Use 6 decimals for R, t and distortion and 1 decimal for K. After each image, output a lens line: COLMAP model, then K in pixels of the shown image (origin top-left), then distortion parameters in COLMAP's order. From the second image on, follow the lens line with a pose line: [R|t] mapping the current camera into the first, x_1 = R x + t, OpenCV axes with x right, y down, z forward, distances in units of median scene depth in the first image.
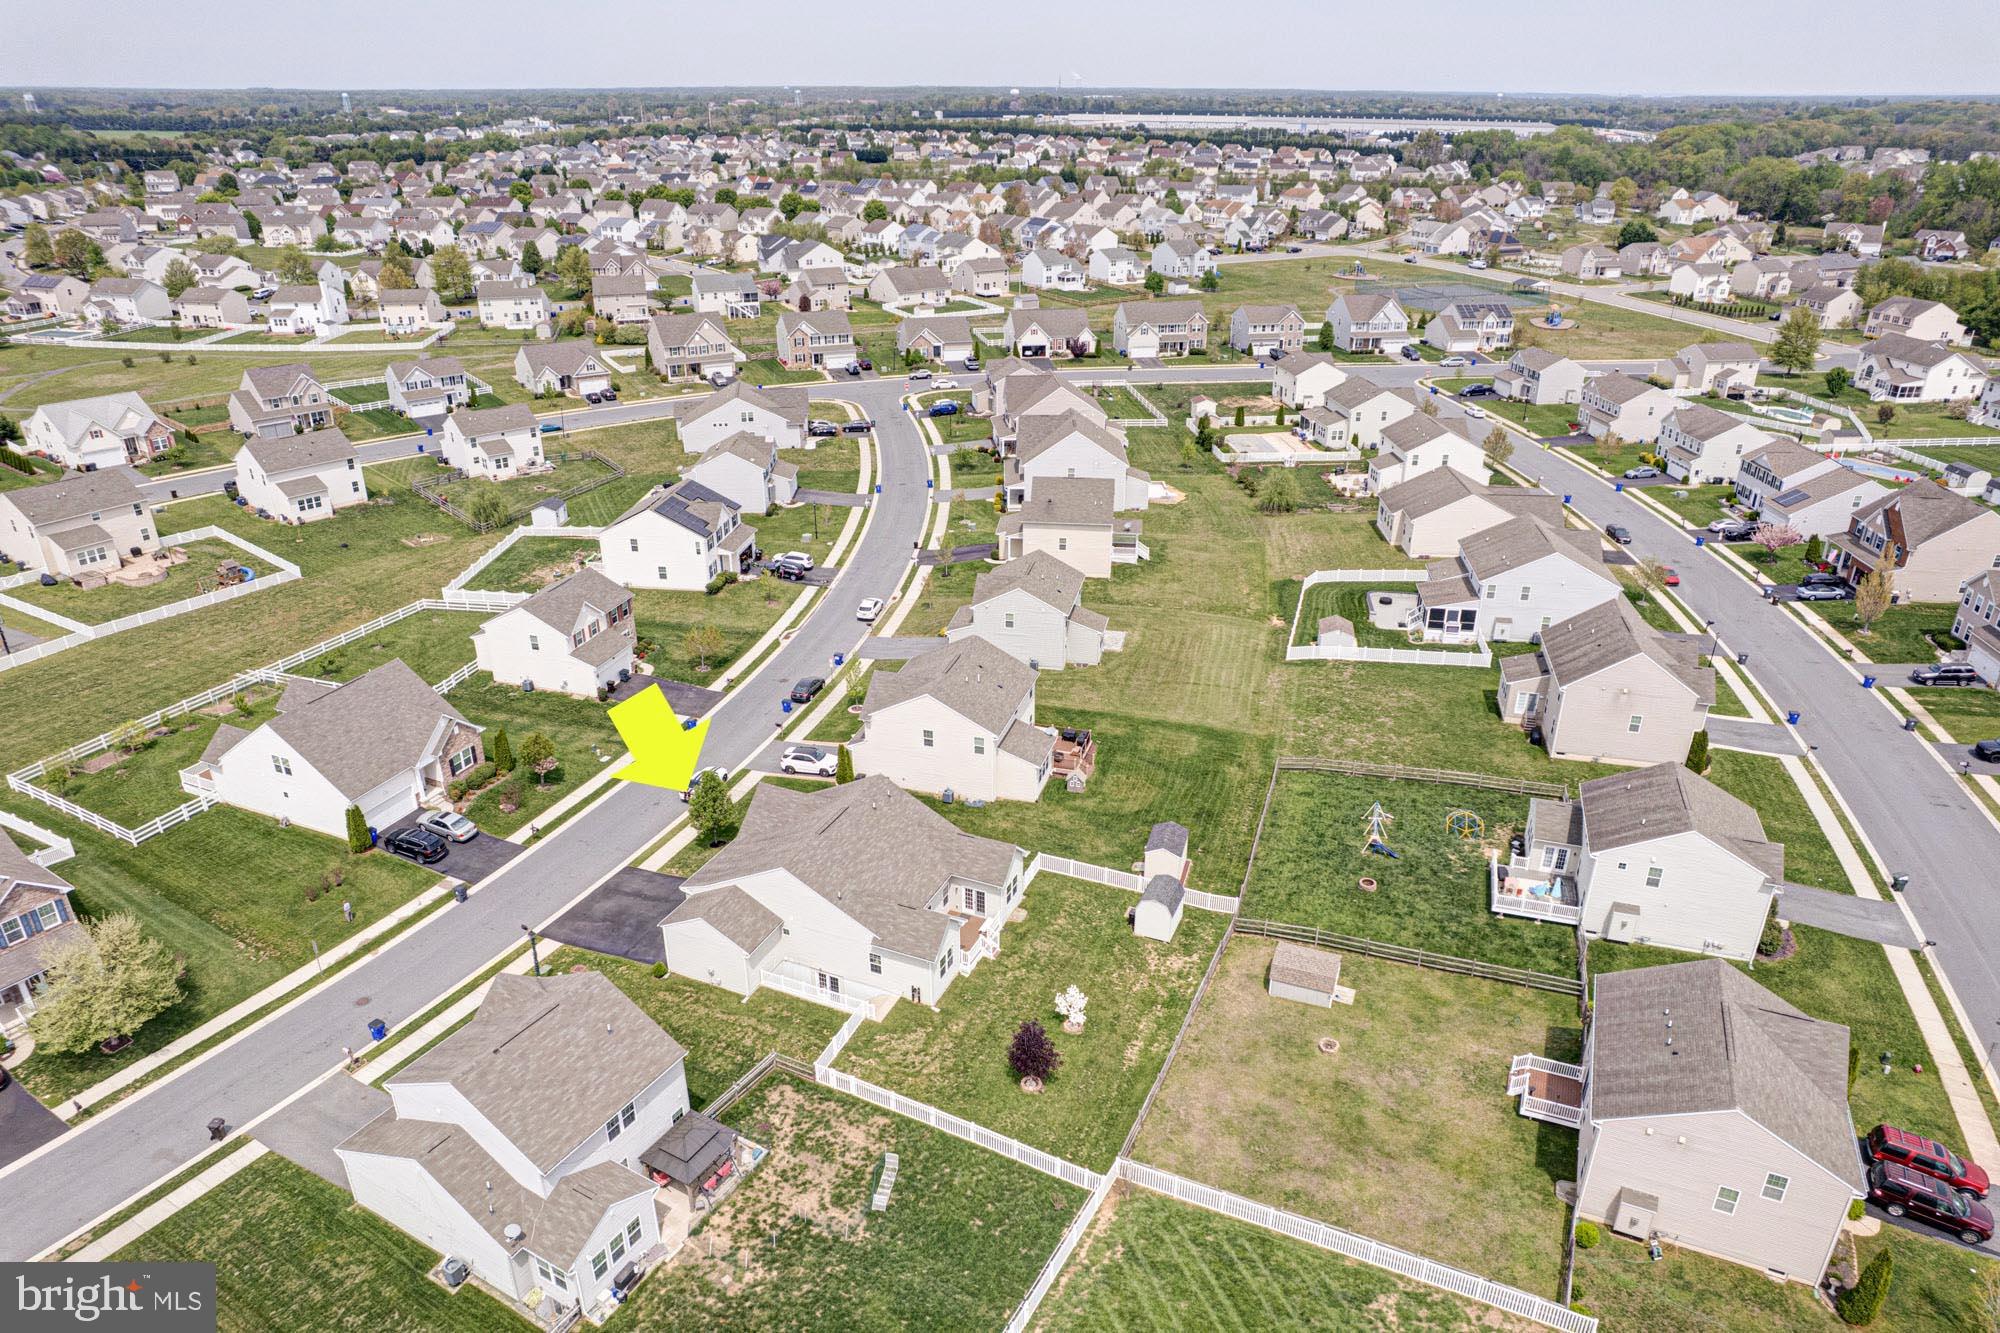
lens RADIAL K [[1282.1, 0, 1009.6], [0, 1282.1, 670.4], [0, 0, 1]] dist [-0.073673, 0.061973]
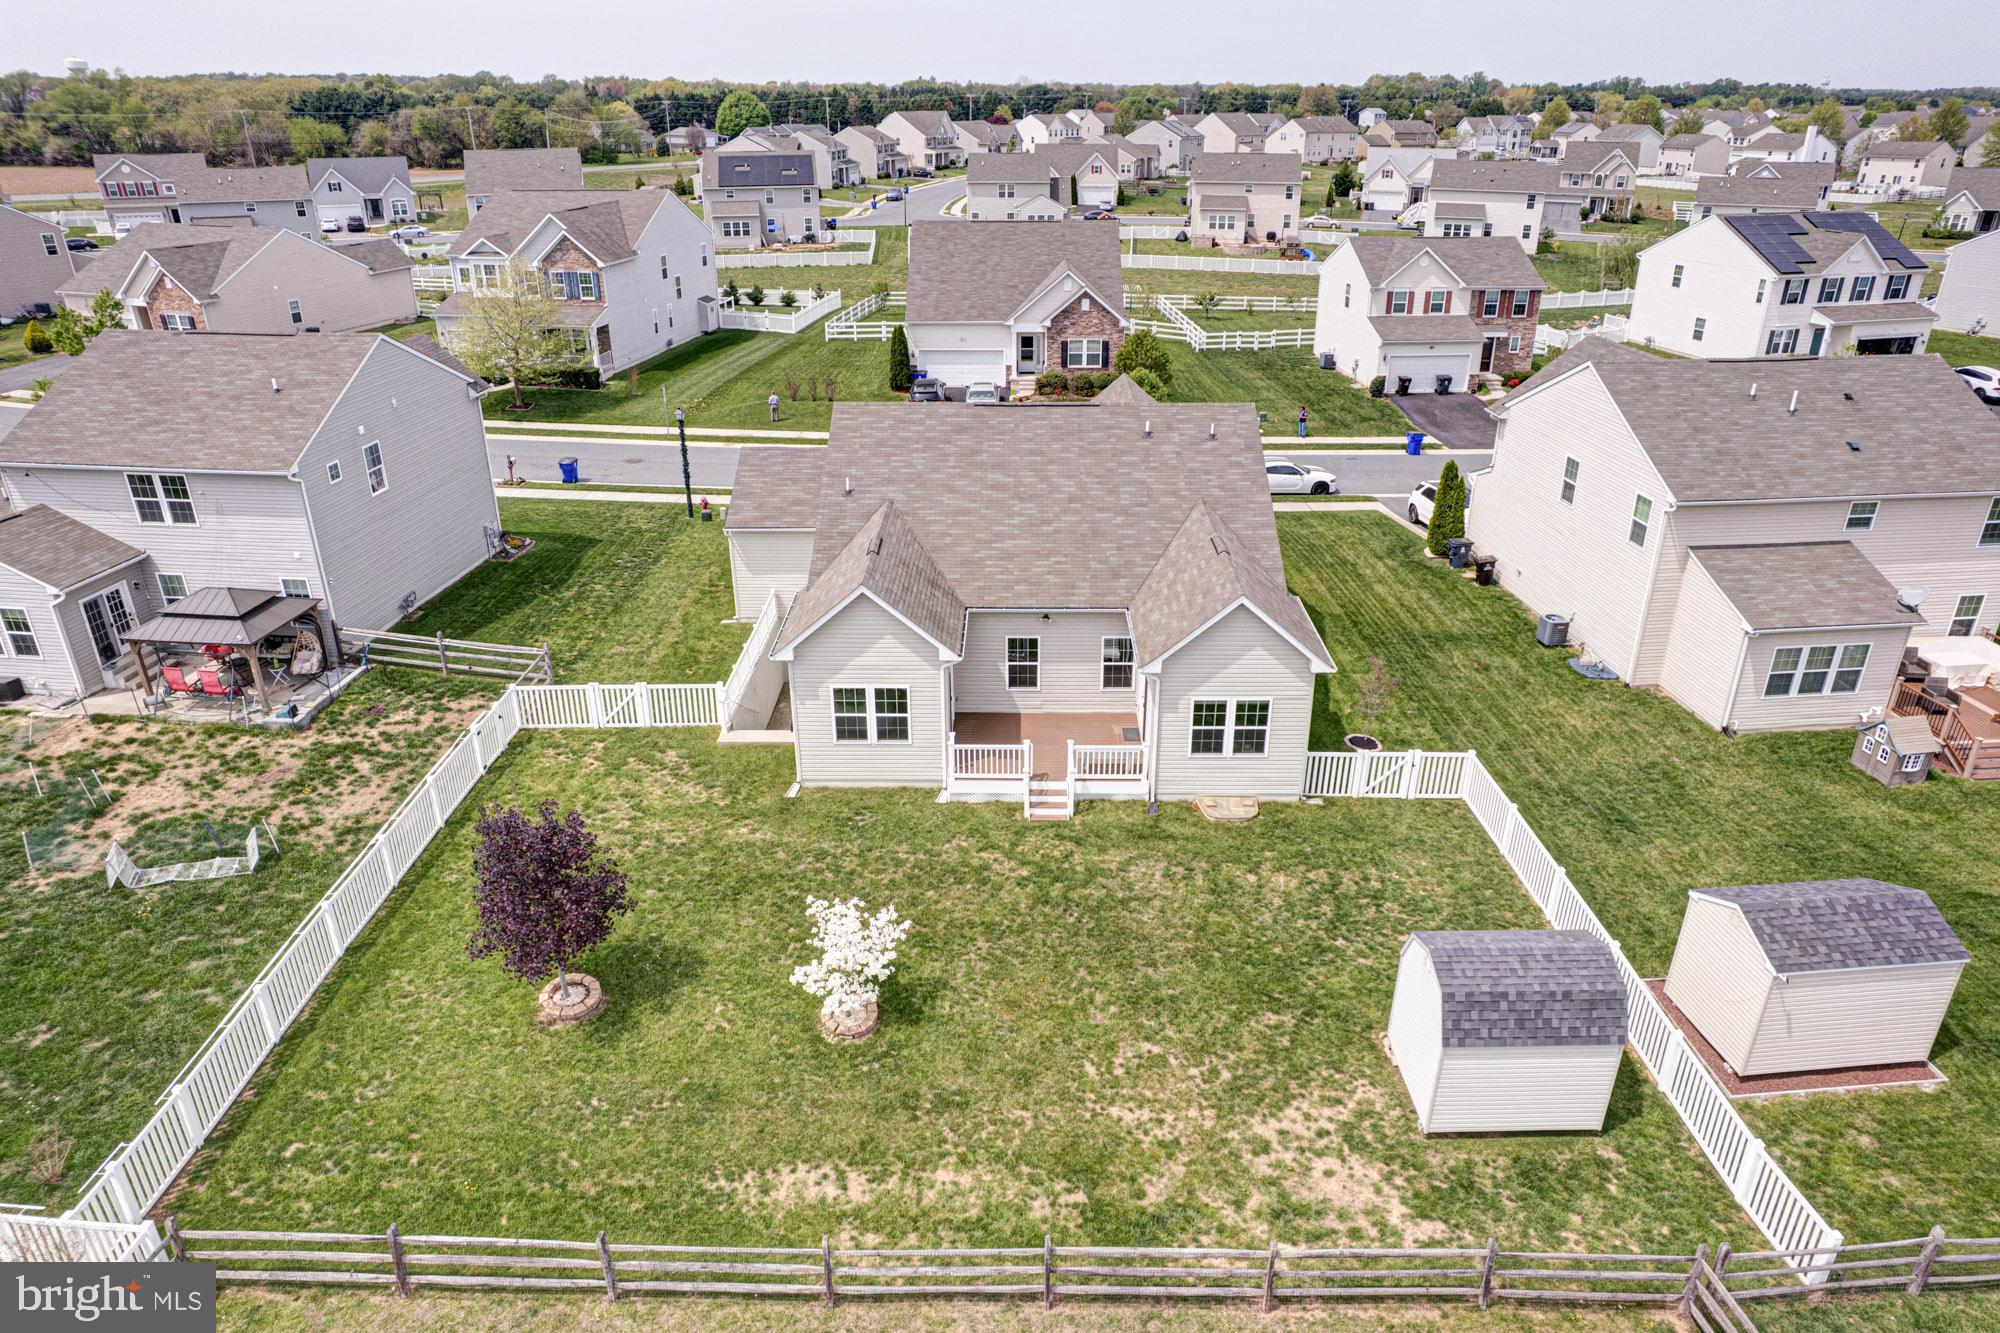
lens RADIAL K [[1282.1, 0, 1007.7], [0, 1282.1, 671.7], [0, 0, 1]] dist [-0.073673, 0.061973]
pose [[0.388064, 0.382606, -0.838462, 0.248168], [-0.387306, 0.893227, 0.228340, 0.090638], [0.836302, 0.236131, 0.494815, 0.695634]]
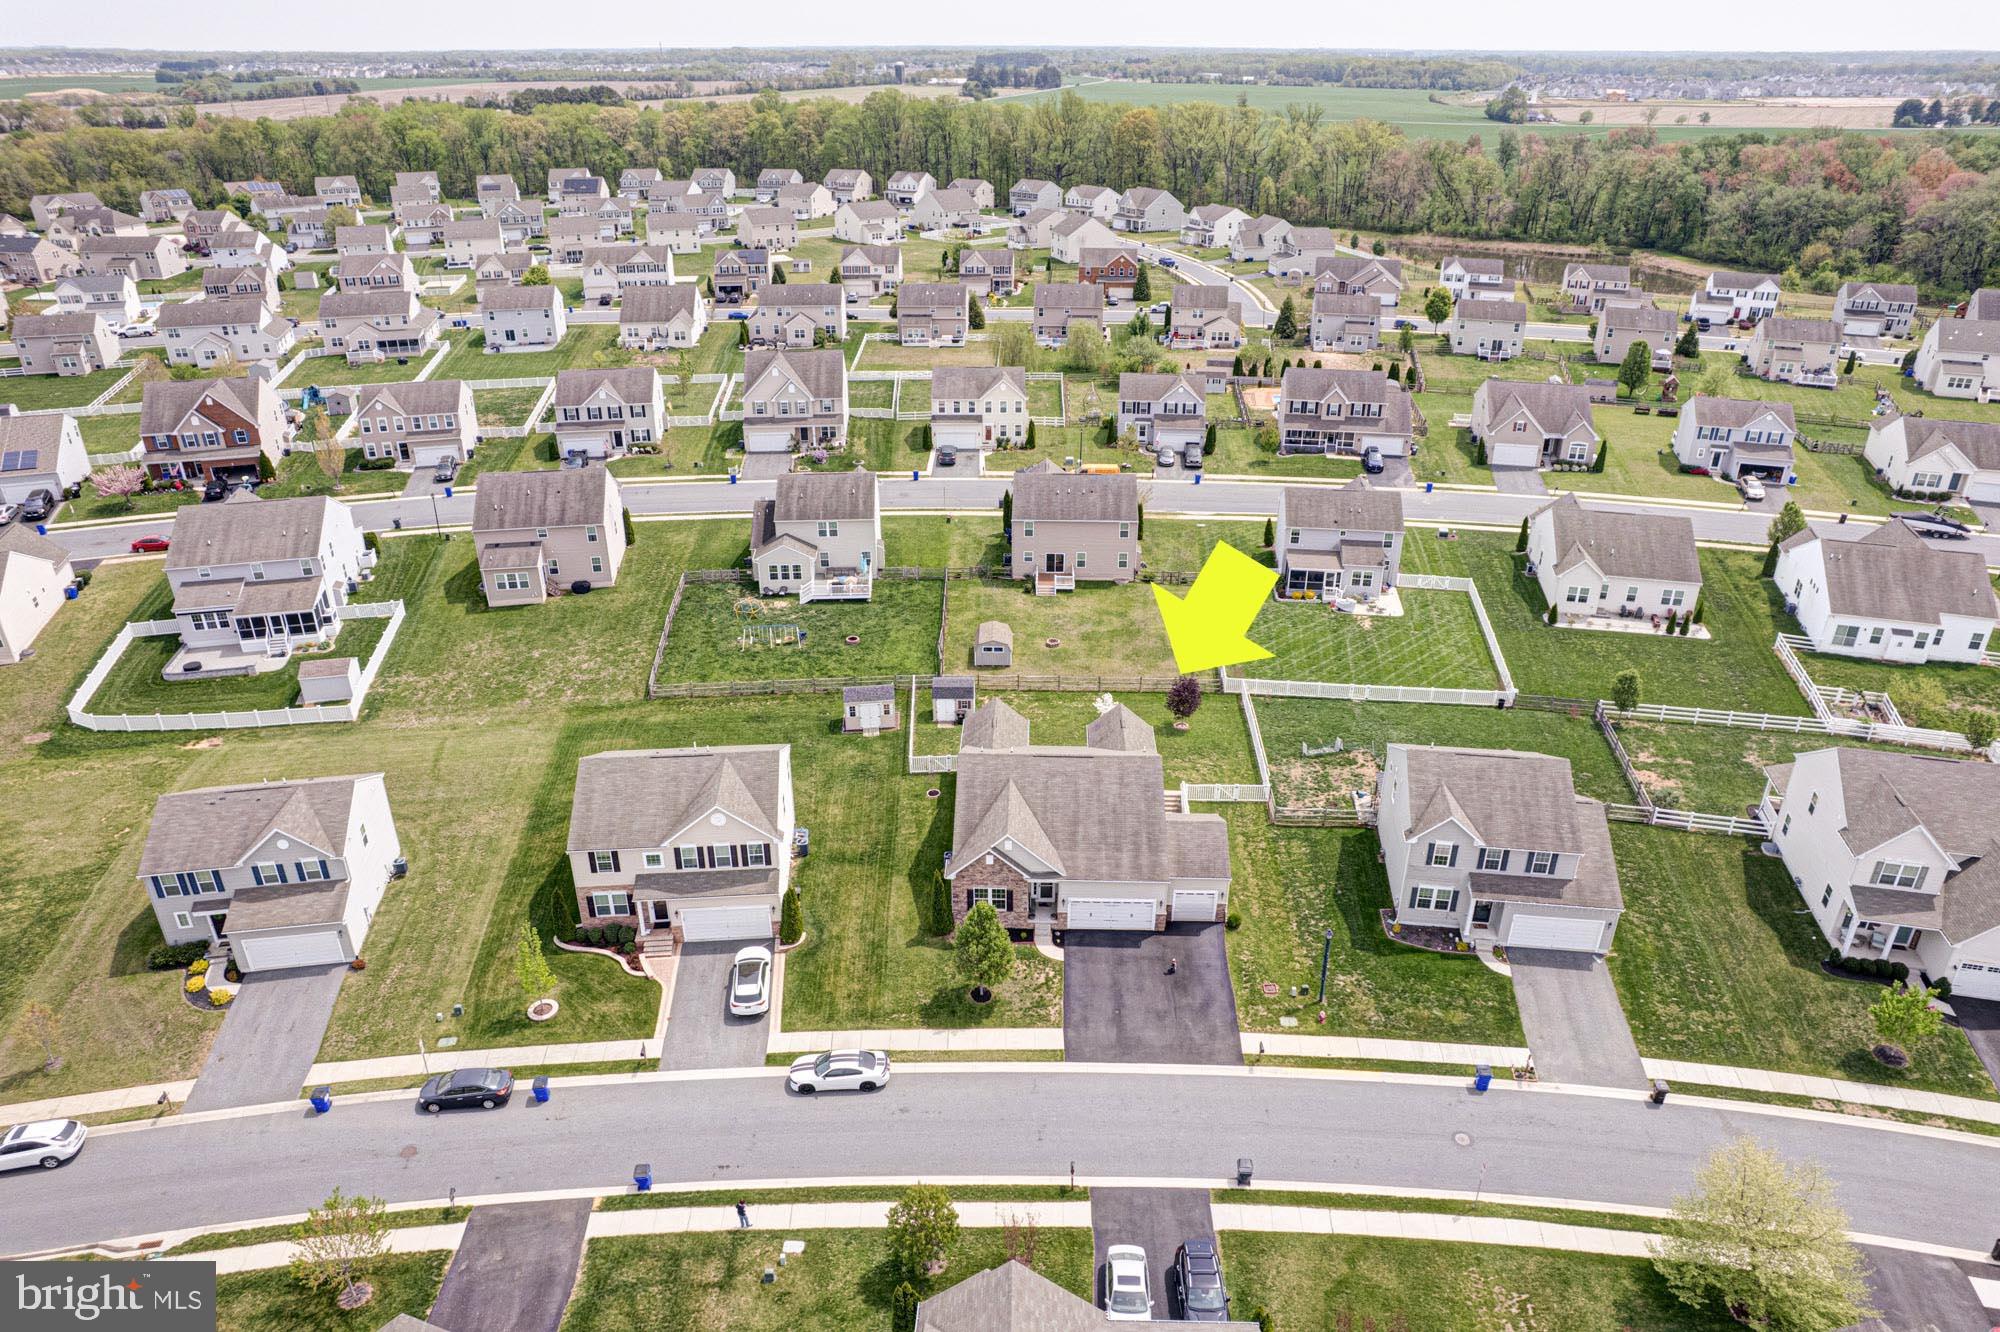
lens RADIAL K [[1282.1, 0, 1013.9], [0, 1282.1, 661.7], [0, 0, 1]] dist [-0.073673, 0.061973]
pose [[-0.373696, -0.410069, 0.831982, -0.786386], [0.386682, 0.746432, 0.541587, -0.411624], [-0.843106, 0.524102, -0.120372, 0.981464]]
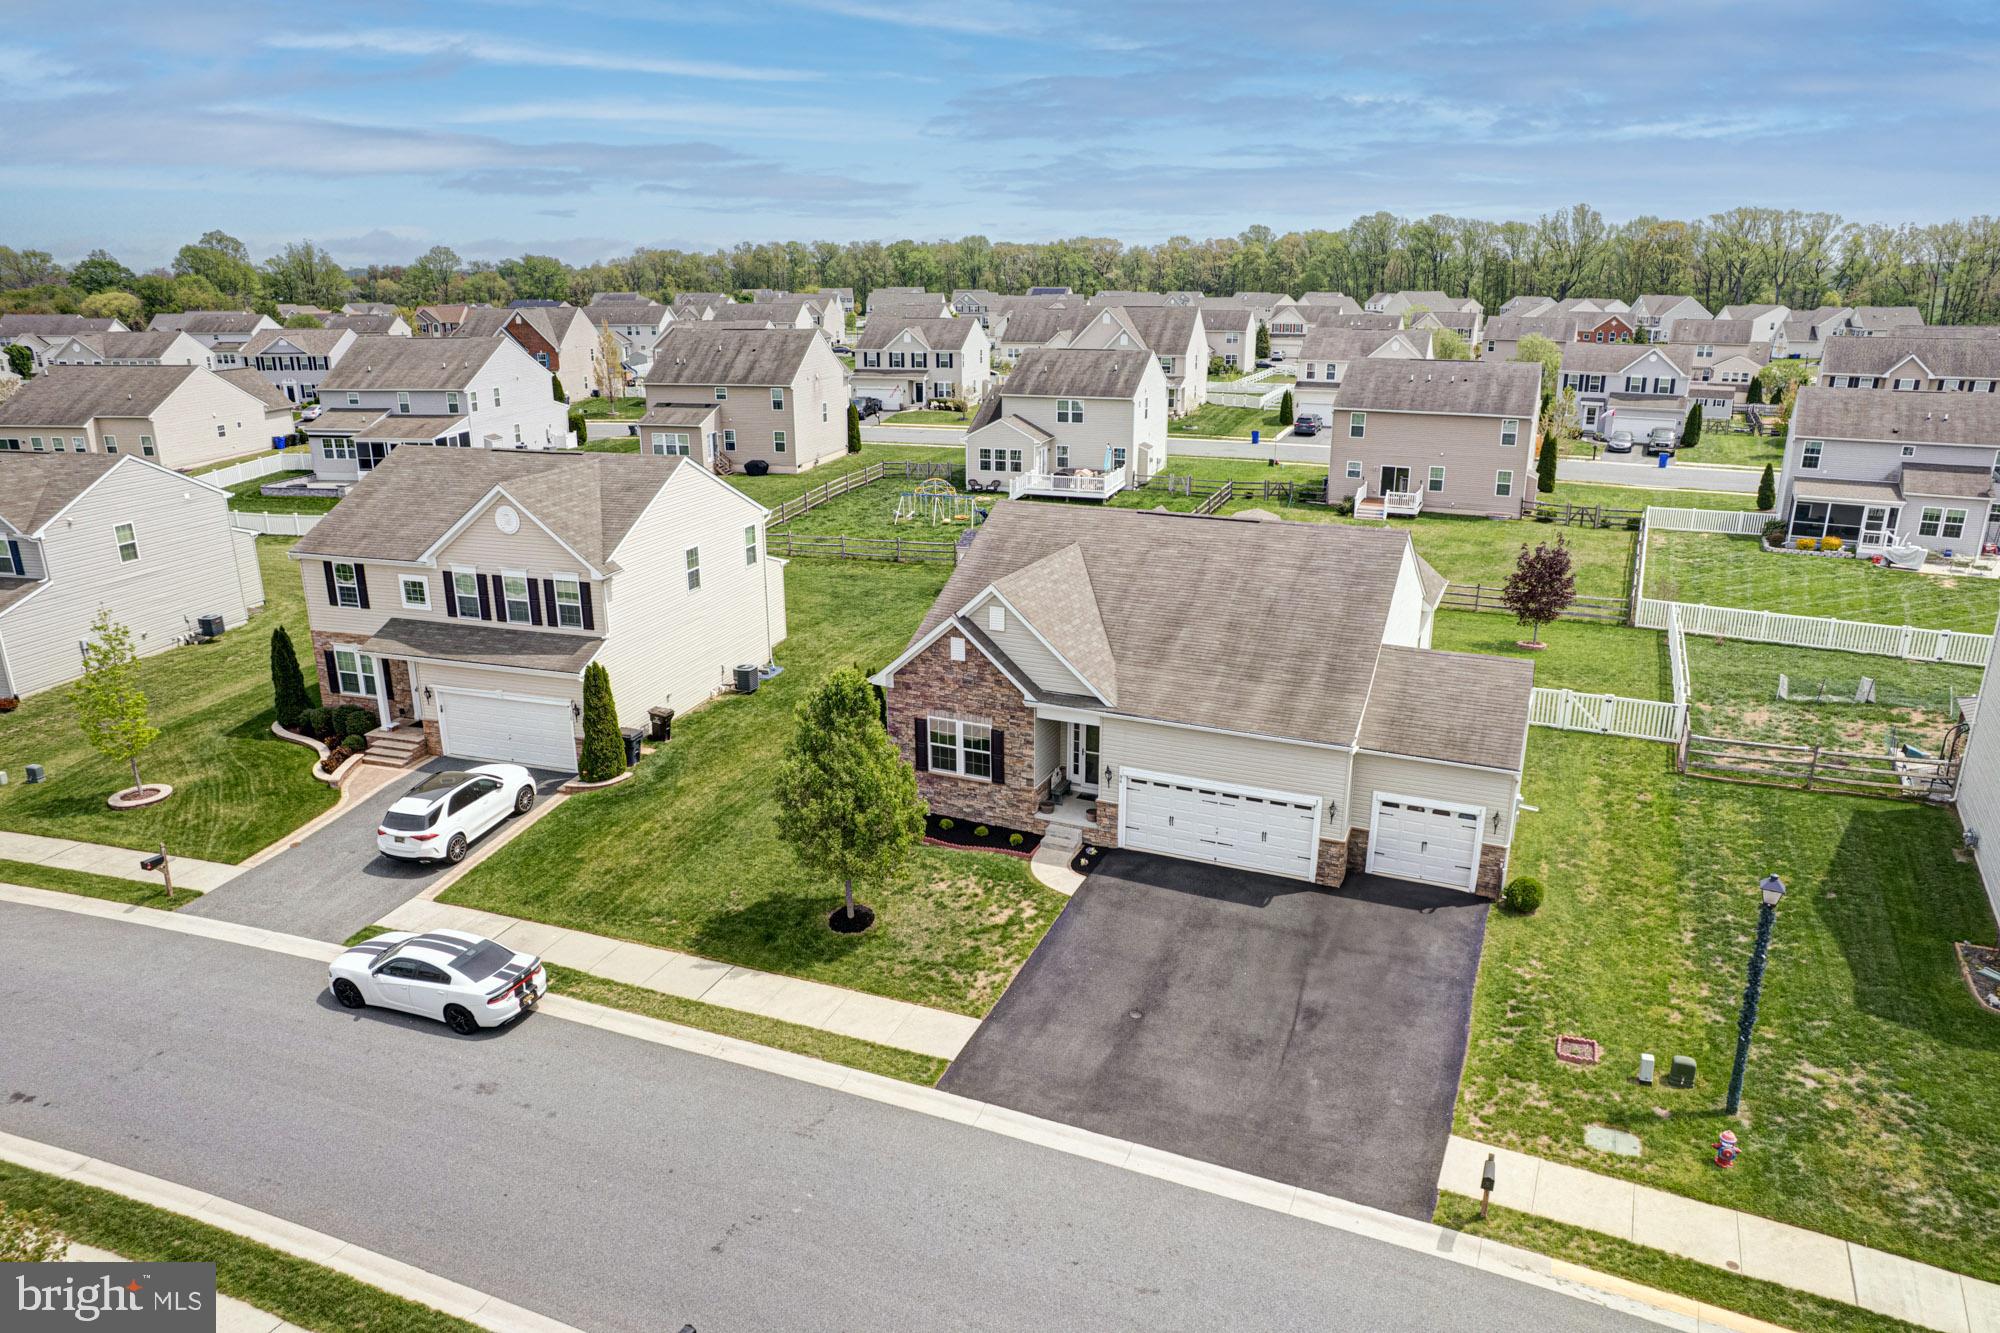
lens RADIAL K [[1282.1, 0, 1012.3], [0, 1282.1, 665.8], [0, 0, 1]] dist [-0.073673, 0.061973]
pose [[0.007537, -0.297736, 0.954619, -0.523239], [0.422693, 0.866113, 0.266795, 0.011701], [-0.906242, 0.401500, 0.132379, 0.903795]]
